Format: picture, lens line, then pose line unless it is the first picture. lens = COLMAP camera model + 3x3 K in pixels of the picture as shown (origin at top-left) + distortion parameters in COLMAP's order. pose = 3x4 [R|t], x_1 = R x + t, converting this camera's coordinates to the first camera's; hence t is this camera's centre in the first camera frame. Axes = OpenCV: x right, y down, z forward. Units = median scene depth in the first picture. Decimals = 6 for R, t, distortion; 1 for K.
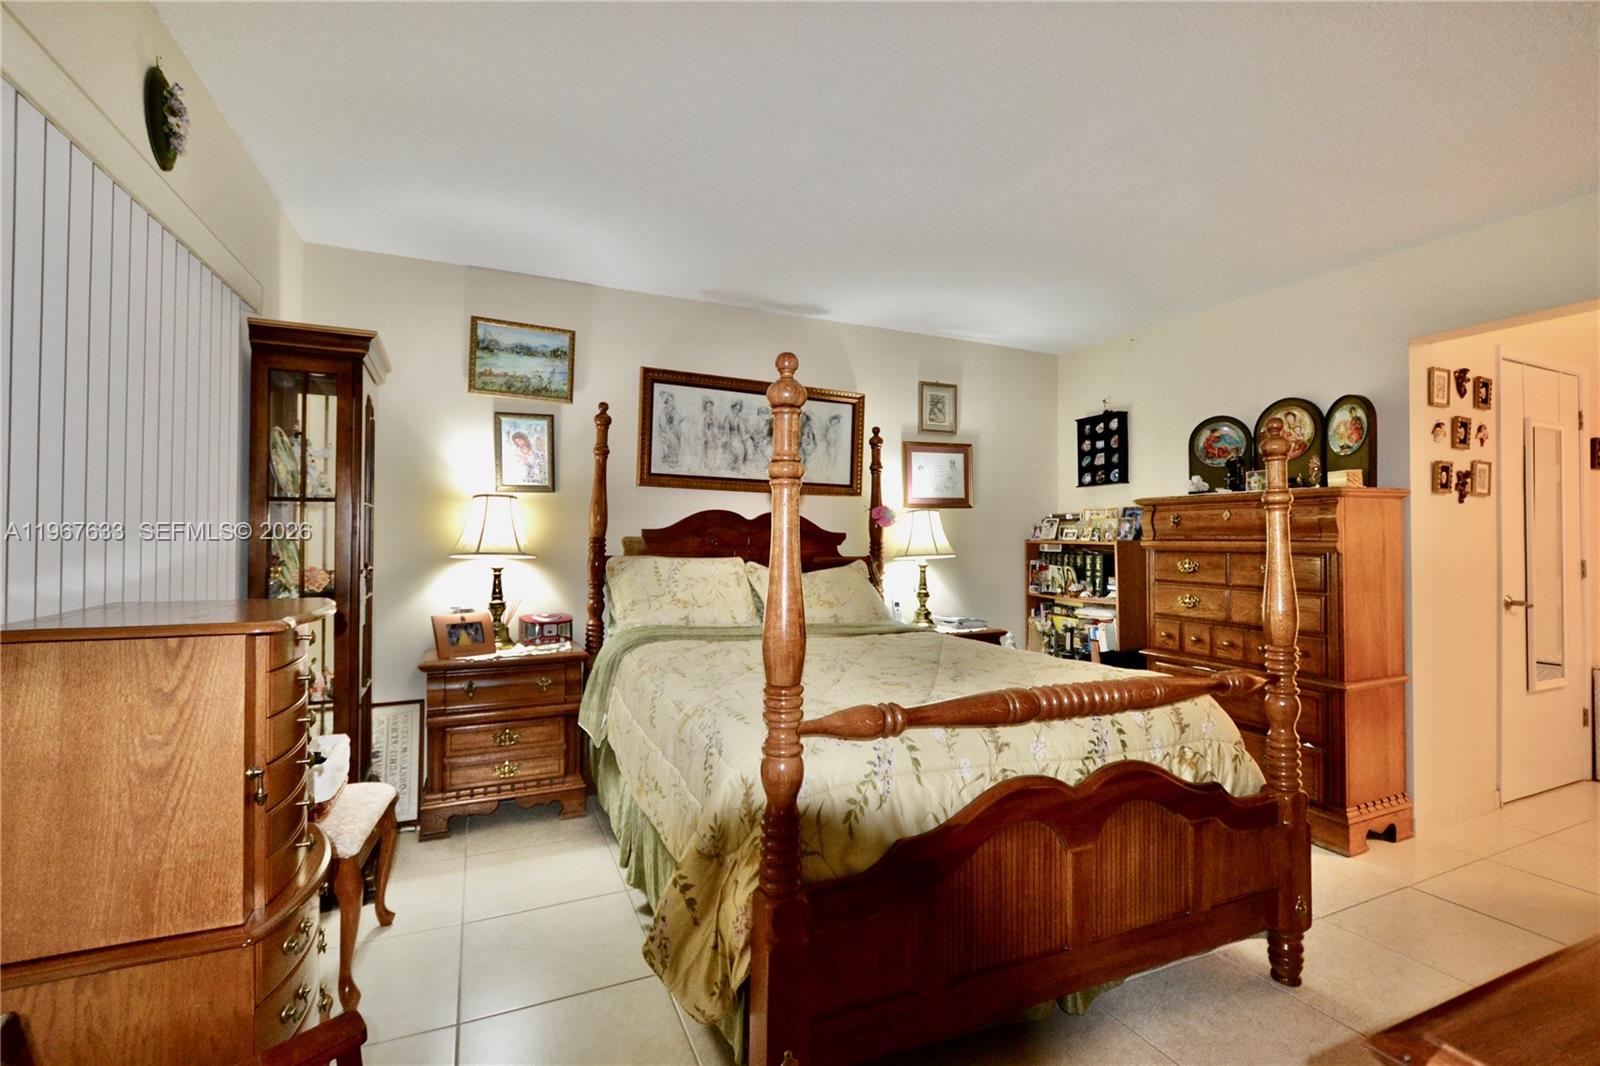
lens RADIAL K [[714.0, 0, 800.7], [0, 714.0, 527.5], [0, 0, 1]] dist [-0.000137, -0.002727]
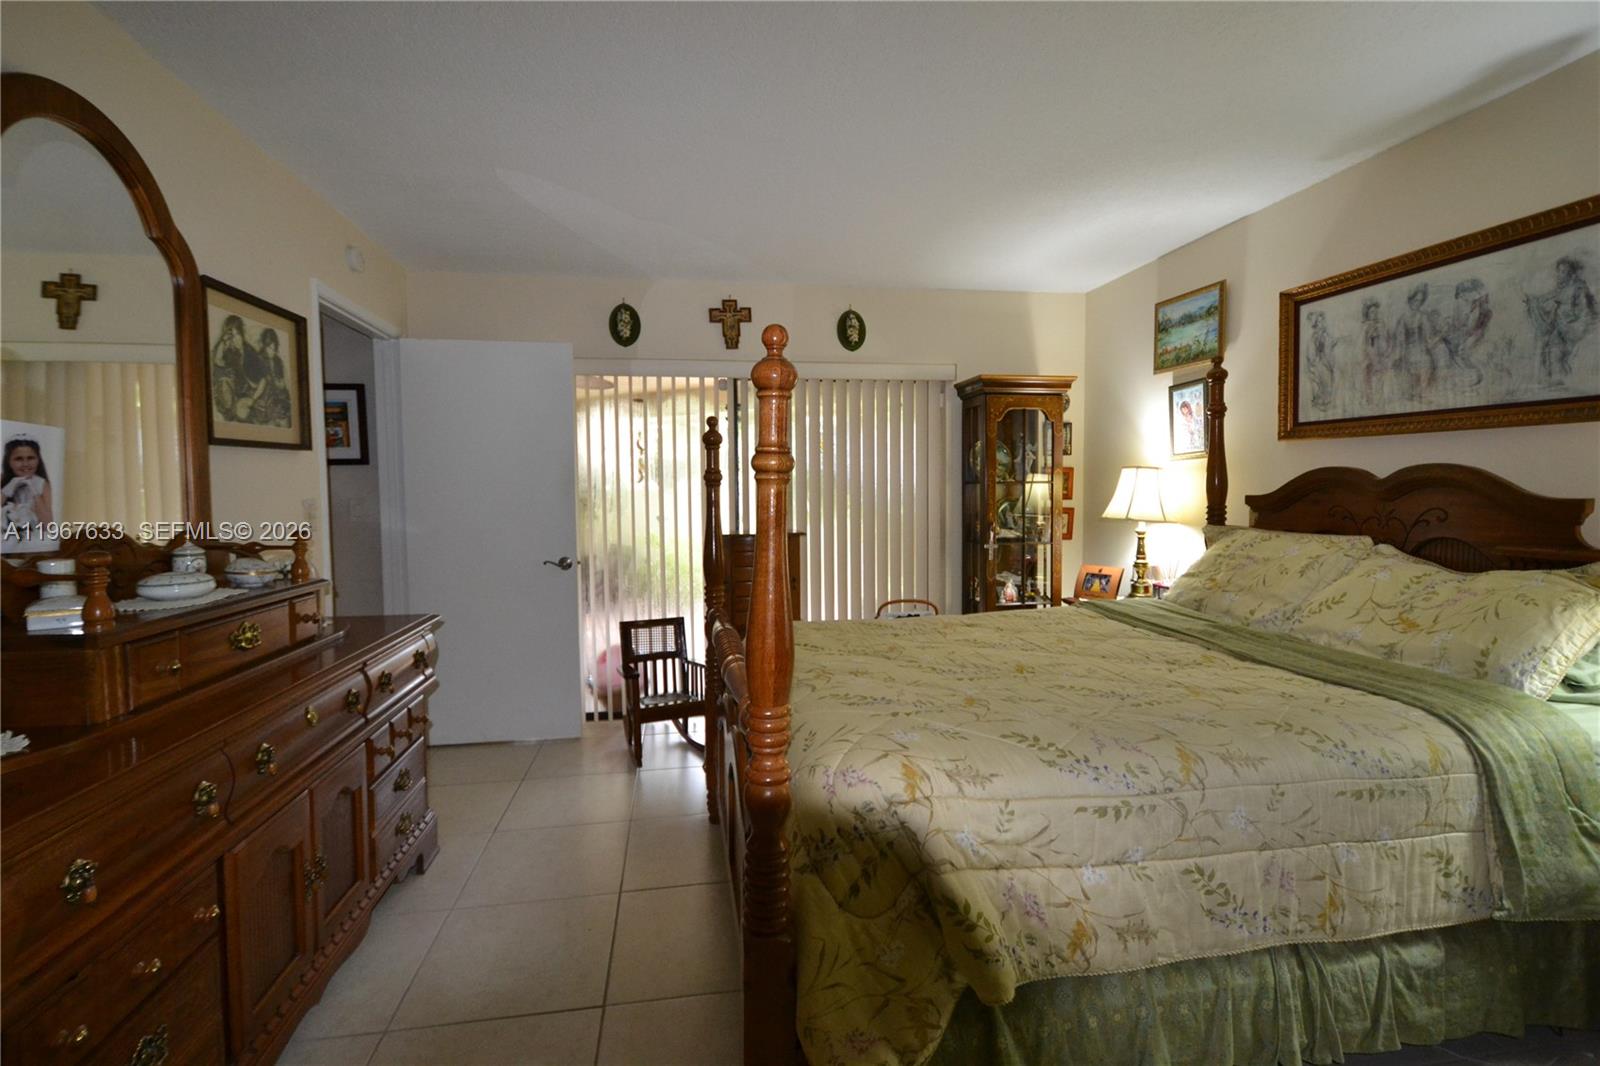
lens RADIAL K [[714.0, 0, 799.8], [0, 714.0, 529.3], [0, 0, 1]] dist [-0.000137, -0.002727]
pose [[-0.243292, 0.042453, -0.969024, 0.695651], [0.015956, 0.999082, 0.039764, 0.000779], [0.969822, -0.005787, -0.243746, 0.665918]]
